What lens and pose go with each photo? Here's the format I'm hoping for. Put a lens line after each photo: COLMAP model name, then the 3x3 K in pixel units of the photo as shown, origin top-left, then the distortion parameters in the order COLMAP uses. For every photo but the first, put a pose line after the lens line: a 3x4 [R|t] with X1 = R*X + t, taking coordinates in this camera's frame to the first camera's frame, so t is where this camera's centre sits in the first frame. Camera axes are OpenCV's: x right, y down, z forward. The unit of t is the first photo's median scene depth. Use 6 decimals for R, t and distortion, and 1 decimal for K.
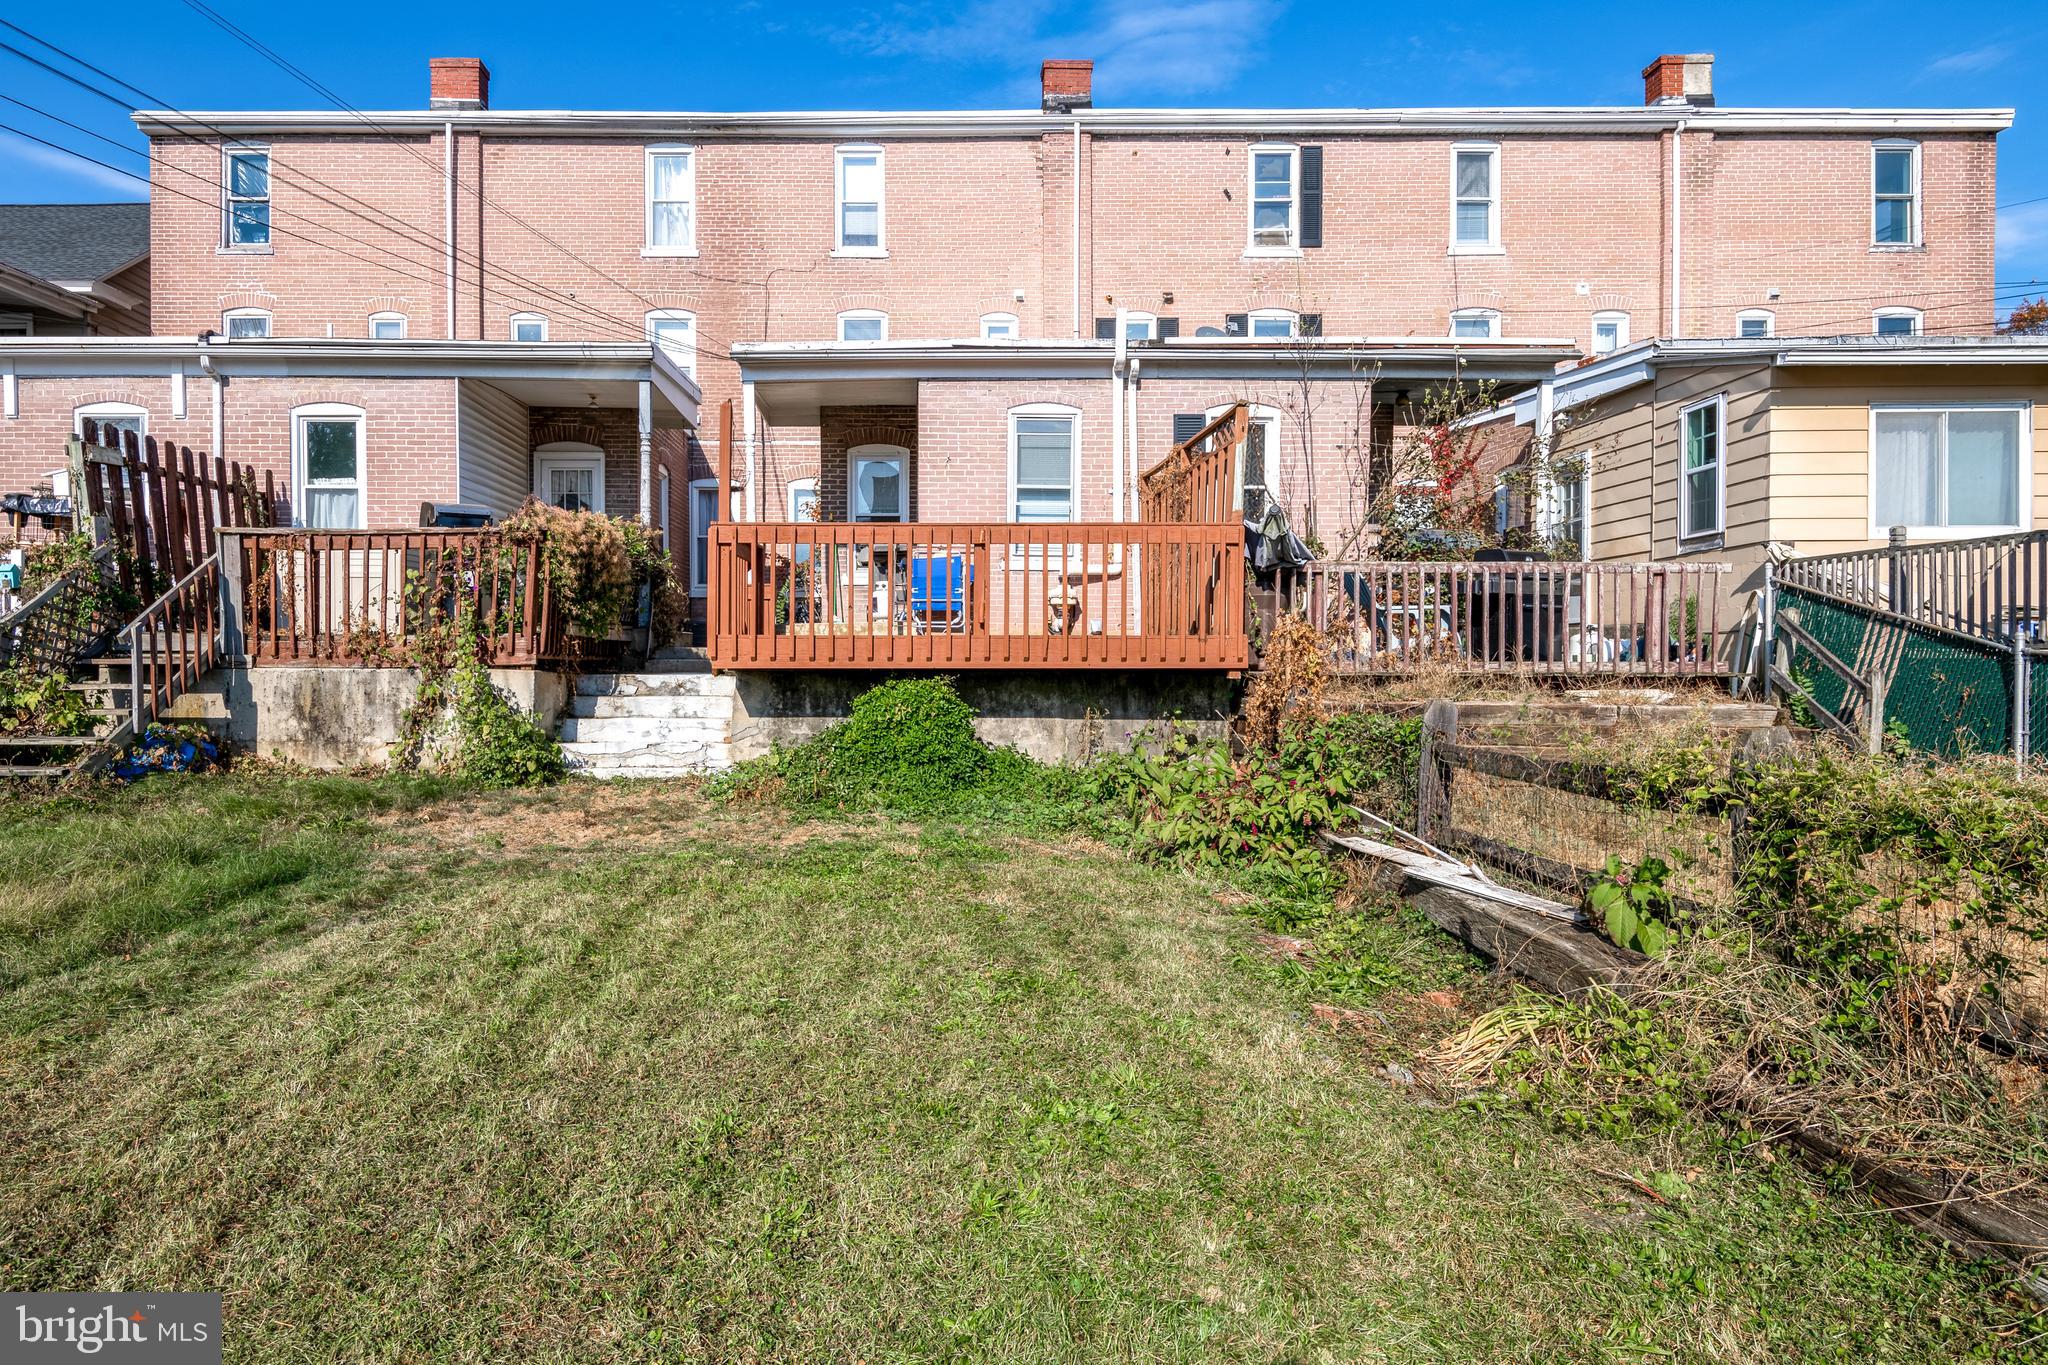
lens RADIAL K [[1170.4, 0, 1015.3], [0, 1170.4, 670.8], [0, 0, 1]] dist [0.043774, -0.036634]
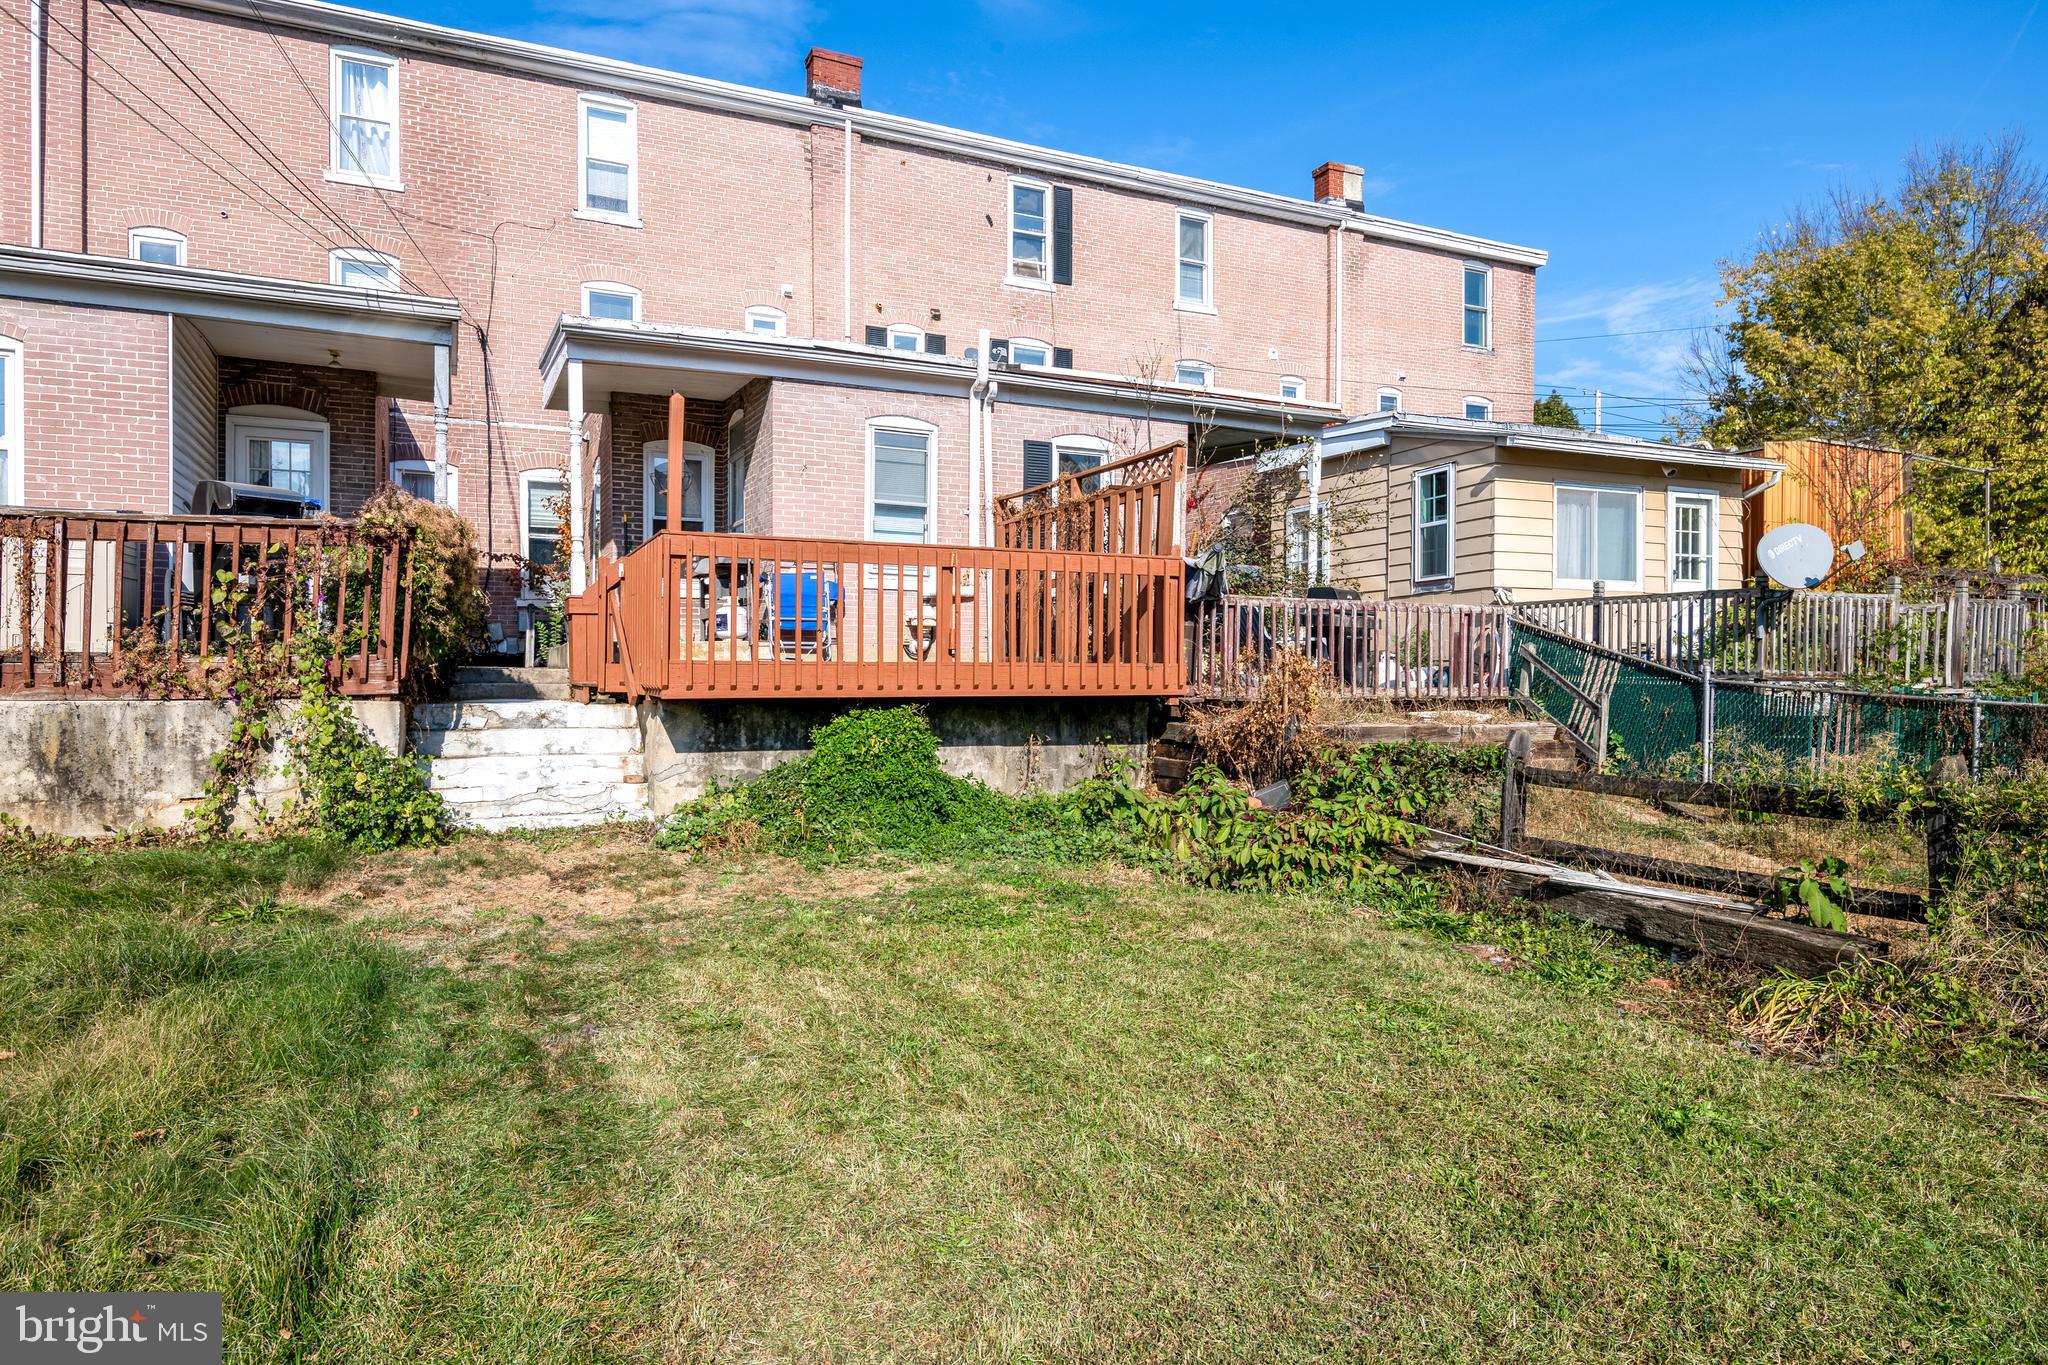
lens RADIAL K [[1195.1, 0, 1024.0], [0, 1195.1, 682.5], [0, 0, 1]] dist [0.033008, -0.033194]
pose [[0.908257, -0.001158, 0.418412, -0.300032], [-0.000463, 0.999993, 0.003775, -0.013619], [-0.418413, -0.003622, 0.908250, 0.064286]]
